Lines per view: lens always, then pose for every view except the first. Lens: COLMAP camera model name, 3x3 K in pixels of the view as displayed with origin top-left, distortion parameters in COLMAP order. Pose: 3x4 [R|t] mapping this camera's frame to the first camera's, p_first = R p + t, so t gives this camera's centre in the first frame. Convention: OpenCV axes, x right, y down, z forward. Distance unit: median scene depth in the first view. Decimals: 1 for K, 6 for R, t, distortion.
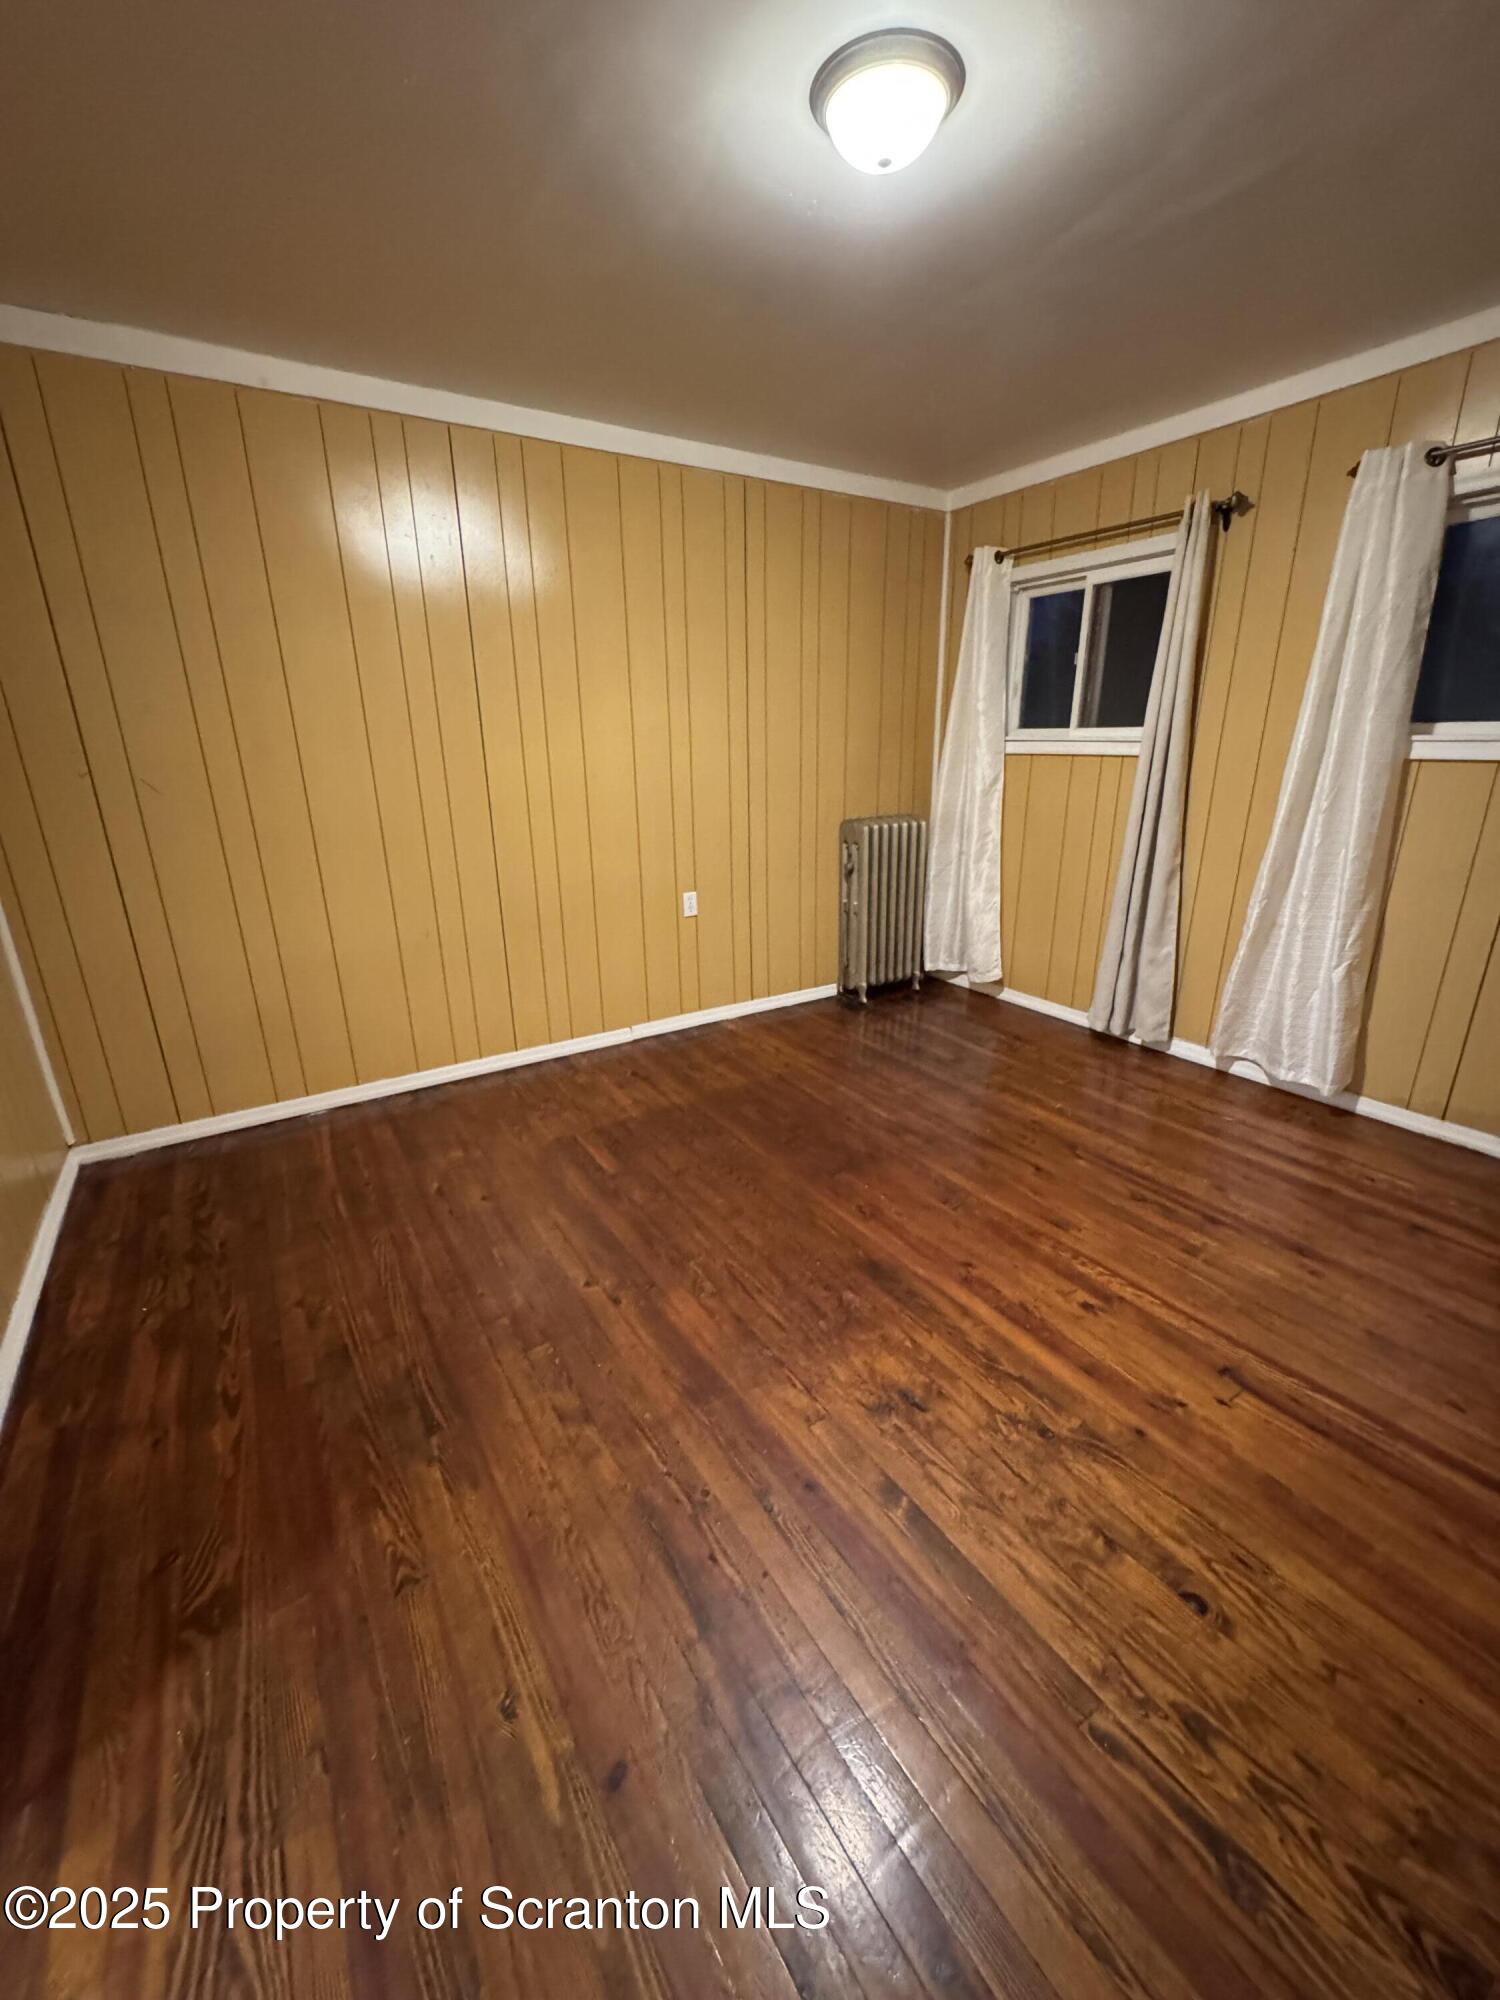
lens RADIAL K [[789.4, 0, 750.0], [0, 789.4, 1000.0], [0, 0, 1]] dist [-0.008537, 0.000607]
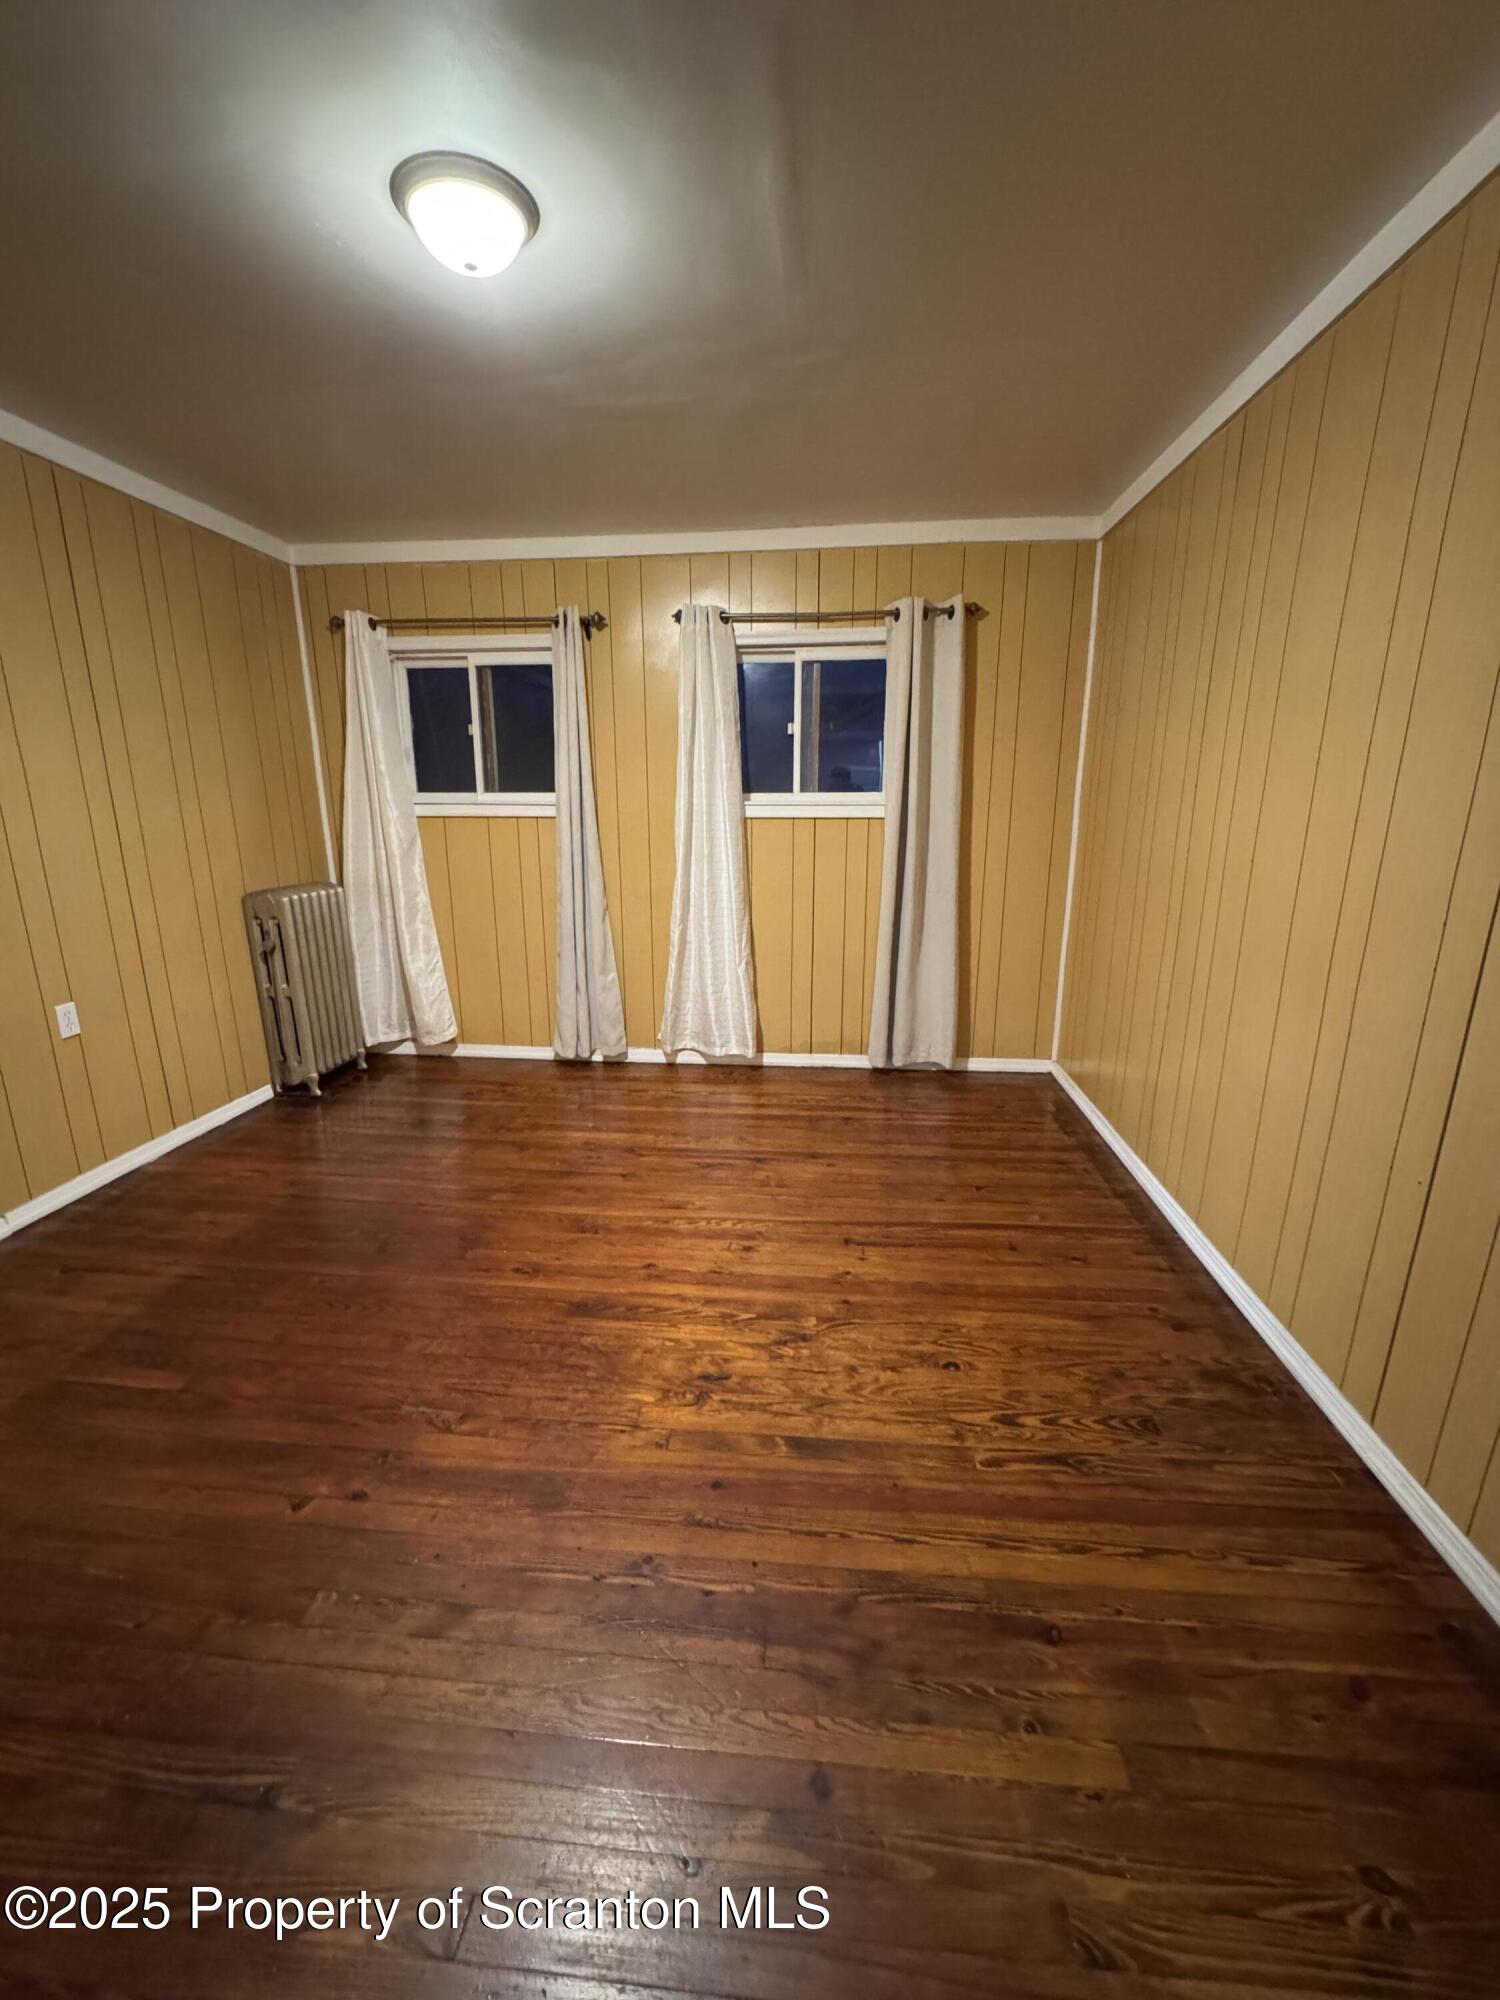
lens RADIAL K [[789.4, 0, 750.0], [0, 789.4, 1000.0], [0, 0, 1]] dist [-0.008537, 0.000607]
pose [[0.622299, -0.174629, 0.763052, -0.267143], [0.237555, 0.970957, 0.028474, -0.013464], [-0.745863, 0.163548, 0.645710, 0.082719]]
